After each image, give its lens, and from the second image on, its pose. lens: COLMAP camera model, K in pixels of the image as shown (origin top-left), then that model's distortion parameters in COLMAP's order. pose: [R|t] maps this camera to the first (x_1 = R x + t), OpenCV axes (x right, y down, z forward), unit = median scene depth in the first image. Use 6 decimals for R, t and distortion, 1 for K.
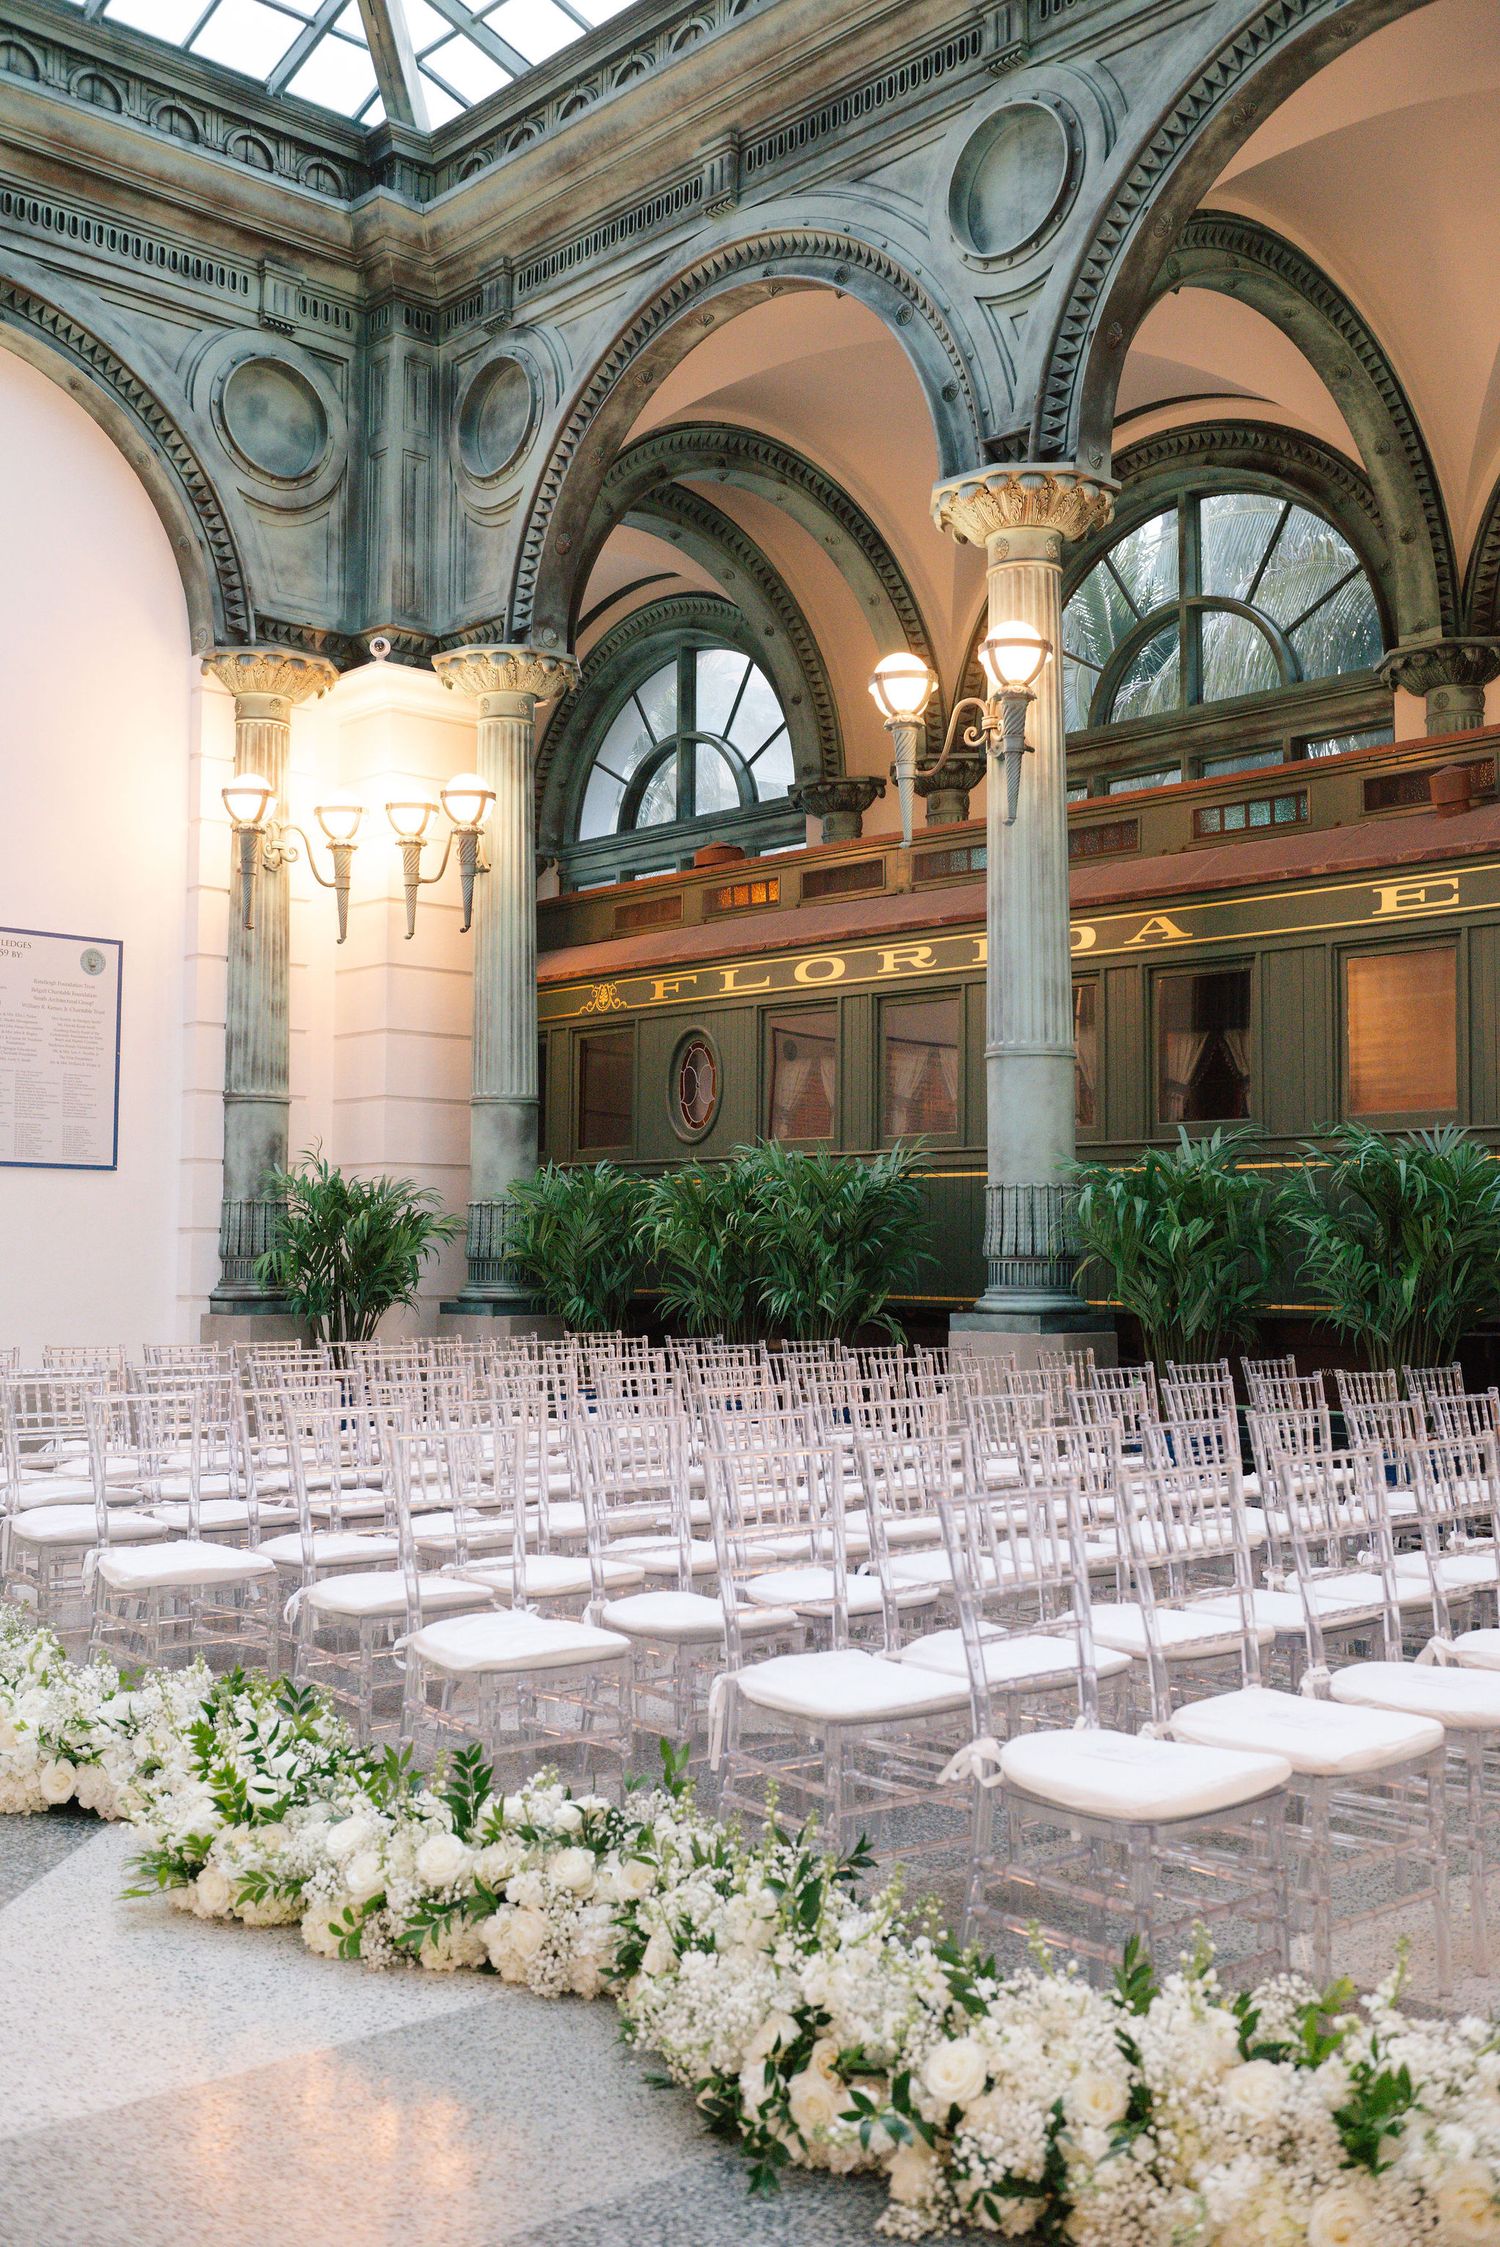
lens RADIAL K [[2200.9, 0, 750.0], [0, 2200.9, 1123.5], [0, 0, 1]] dist [-0.031383, 0.000221]
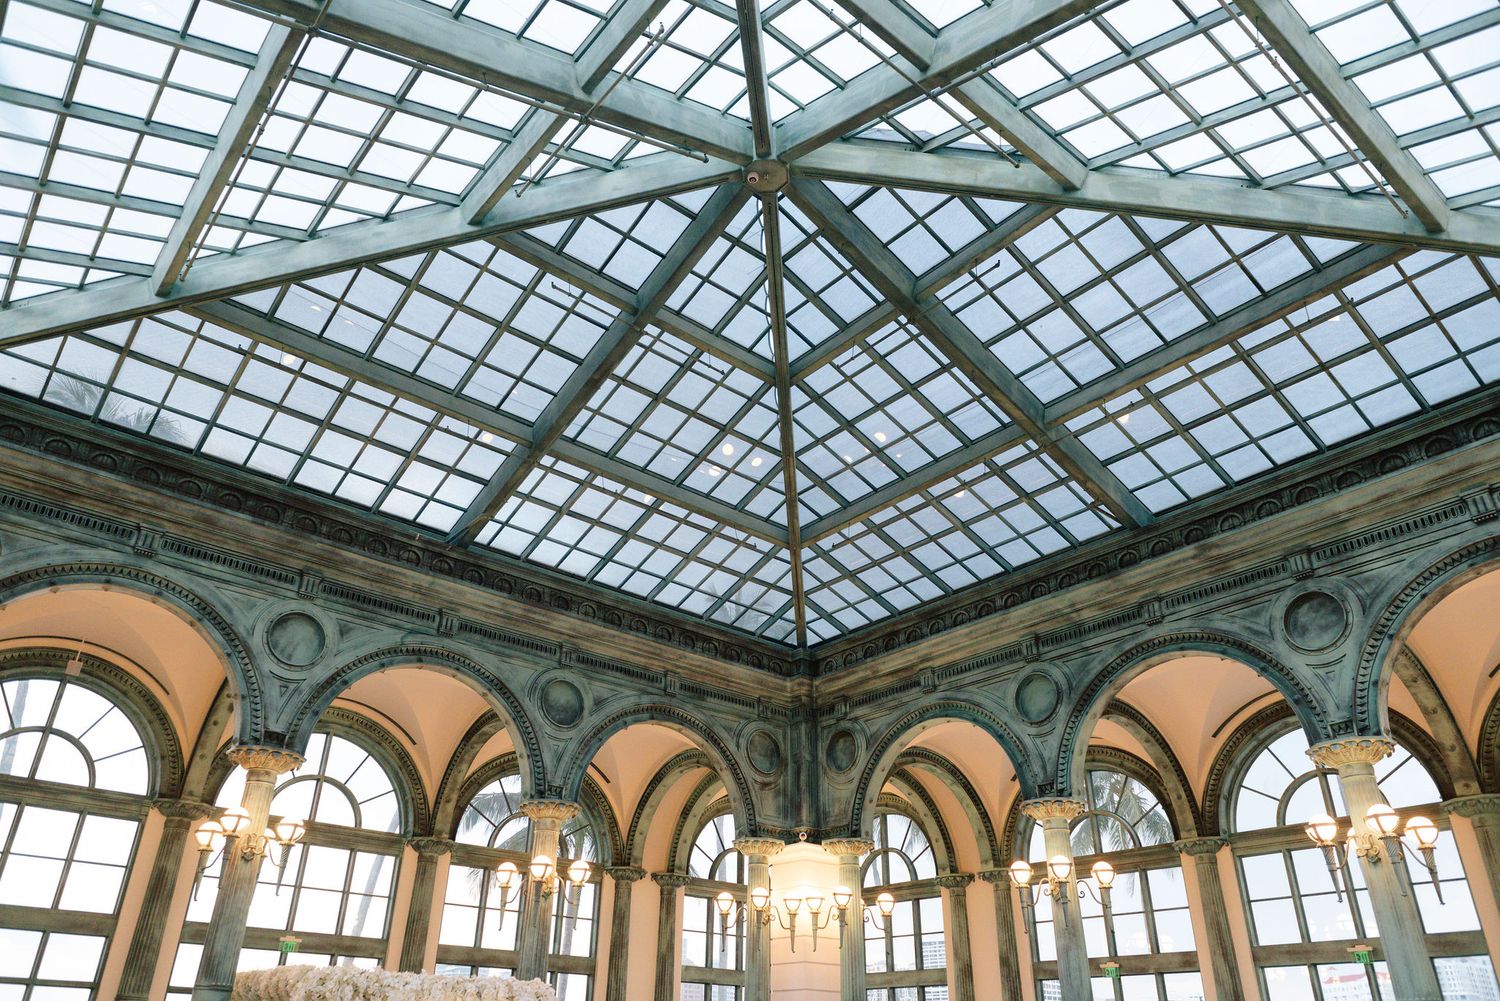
lens RADIAL K [[1033.6, 0, 741.6], [0, 1033.6, 501.7], [0, 0, 1]] dist [-0.009453, -0.007185]
pose [[0.997921, -0.017292, -0.062080, -0.155733], [-0.010533, 0.906609, -0.421841, -0.048976], [0.063577, 0.421618, 0.904542, -0.354411]]
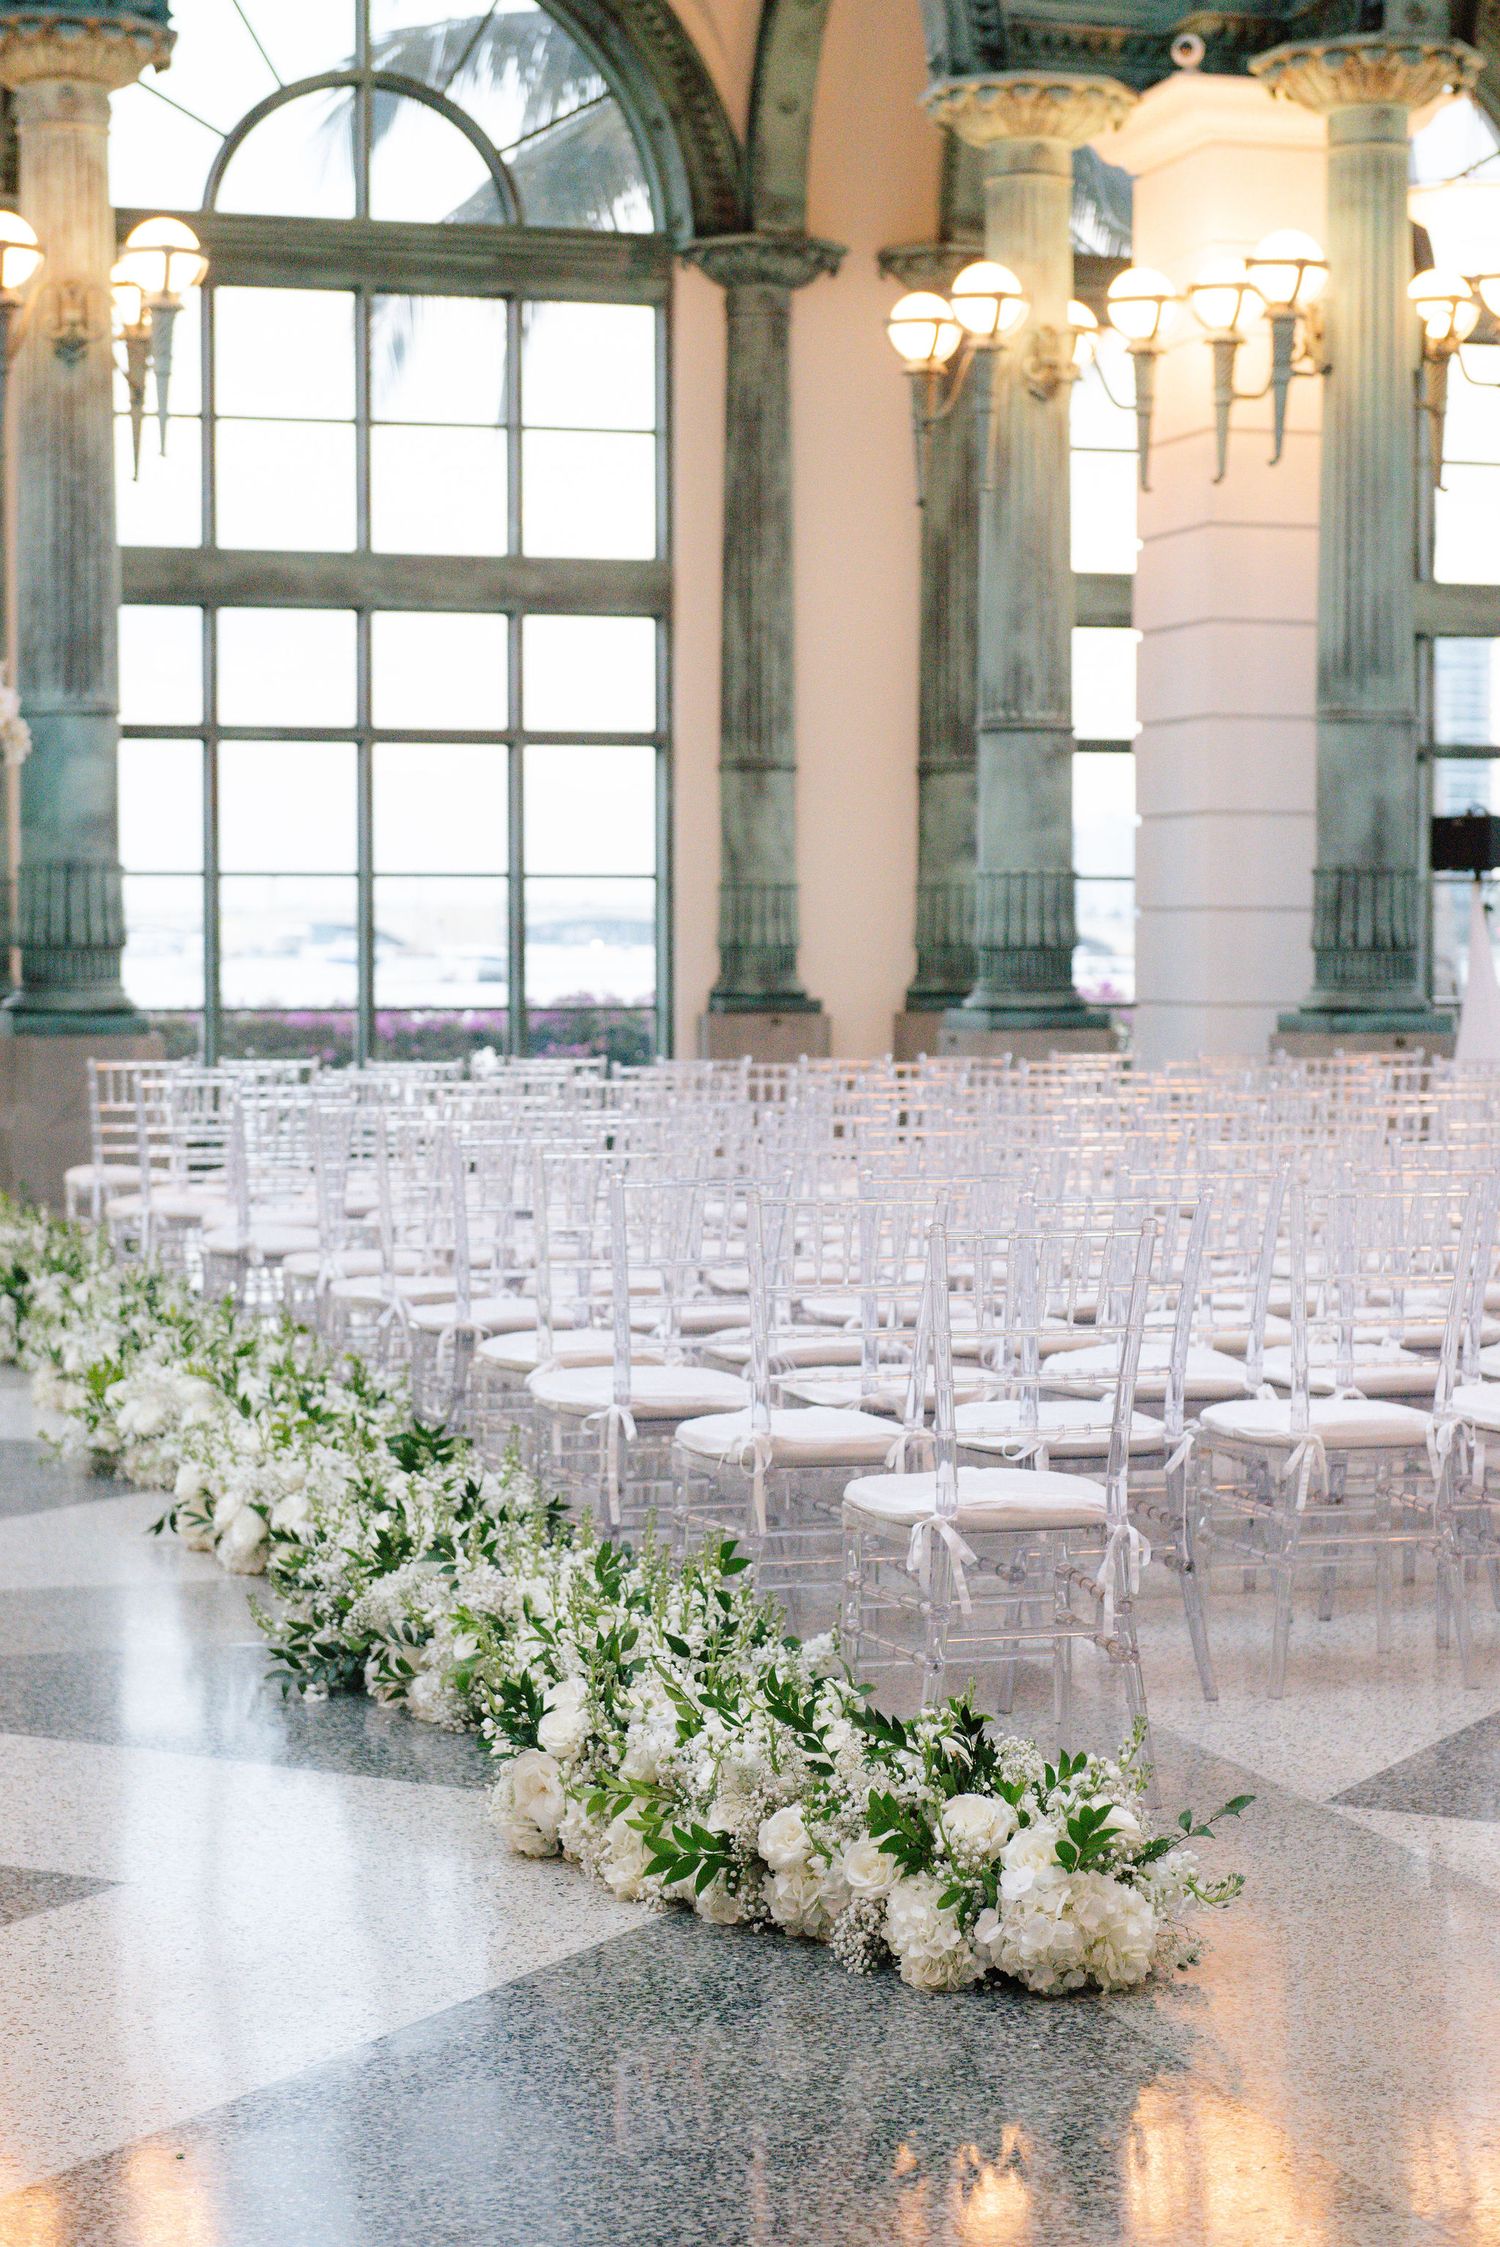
lens RADIAL K [[4061.9, 0, 750.0], [0, 4061.9, 1123.5], [0, 0, 1]] dist [-0.010075, -0.036722]
pose [[0.892026, 0.018371, -0.451611, 0.279797], [0.030767, 0.994388, 0.101223, -0.018066], [0.450937, -0.104188, 0.886454, -0.205679]]
